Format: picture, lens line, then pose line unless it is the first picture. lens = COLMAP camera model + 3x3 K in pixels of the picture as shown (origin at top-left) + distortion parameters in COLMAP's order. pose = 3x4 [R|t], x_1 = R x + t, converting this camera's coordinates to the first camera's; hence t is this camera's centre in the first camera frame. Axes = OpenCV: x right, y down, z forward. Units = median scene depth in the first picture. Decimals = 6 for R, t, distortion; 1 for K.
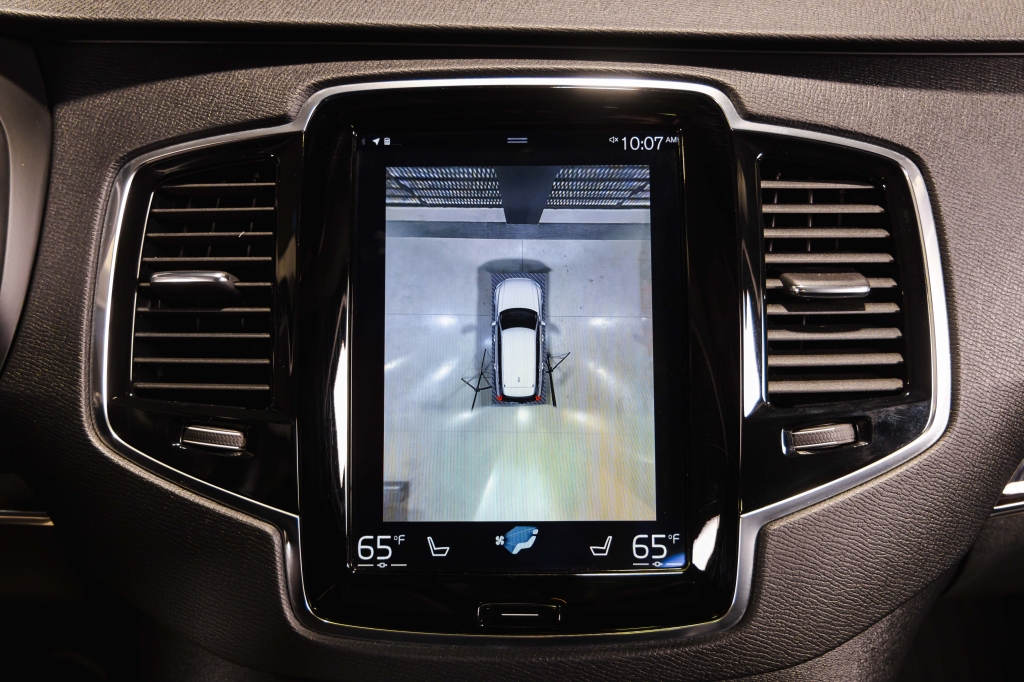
lens RADIAL K [[1028.1, 0, 512.0], [0, 1028.1, 341.0], [0, 0, 1]] dist [-0.016032, -0.007903]
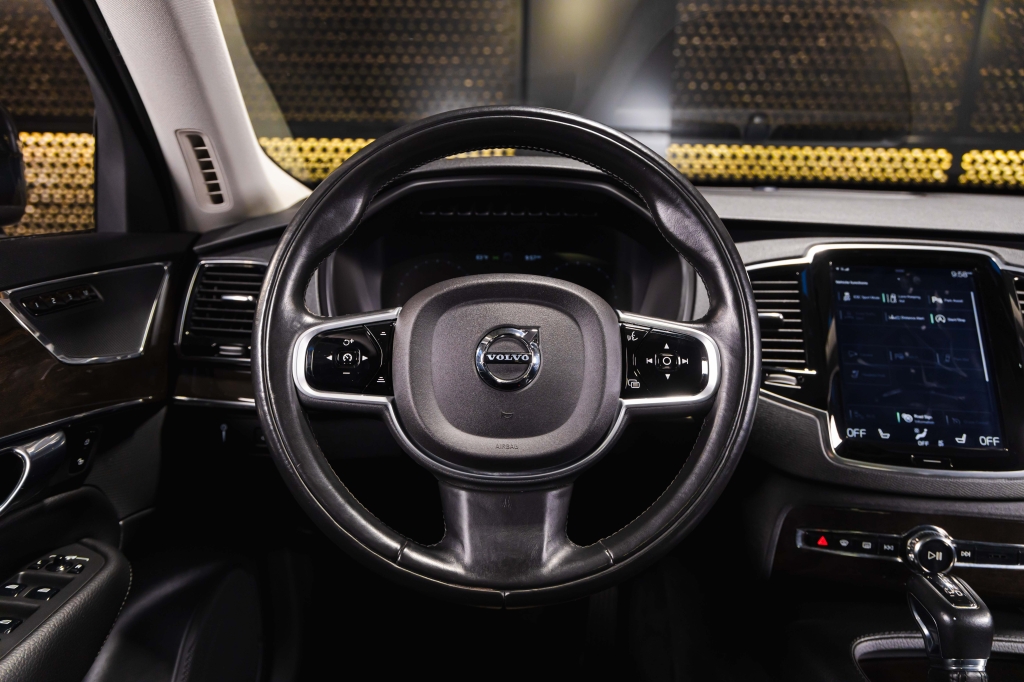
lens RADIAL K [[694.5, 0, 512.0], [0, 694.5, 341.0], [0, 0, 1]] dist [0.003997, 0.002194]
pose [[0.992671, 0.052749, -0.108729, -0.720699], [-0.079738, 0.961958, -0.261302, 0.463507], [0.090809, 0.268057, 0.959114, -0.590481]]
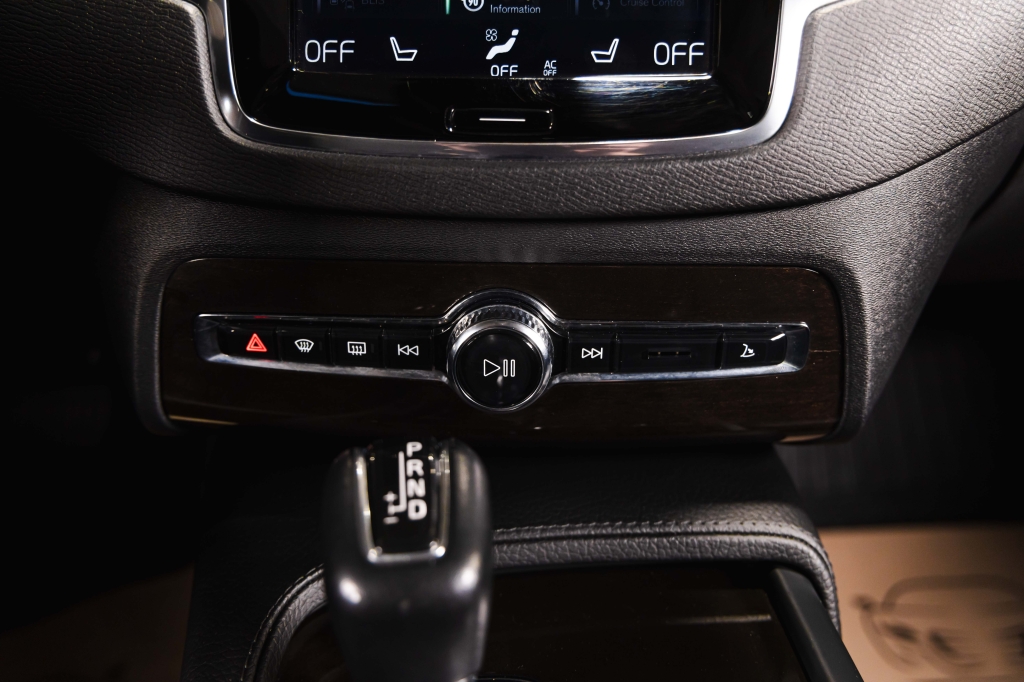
lens RADIAL K [[885.5, 0, 512.0], [0, 885.5, 341.0], [0, 0, 1]] dist [0.004111, 0.007799]
pose [[0.999841, 0.016886, -0.005670, 0.021086], [-0.016093, 0.992793, 0.118756, 0.339773], [0.007634, -0.118646, 0.992907, 0.278022]]
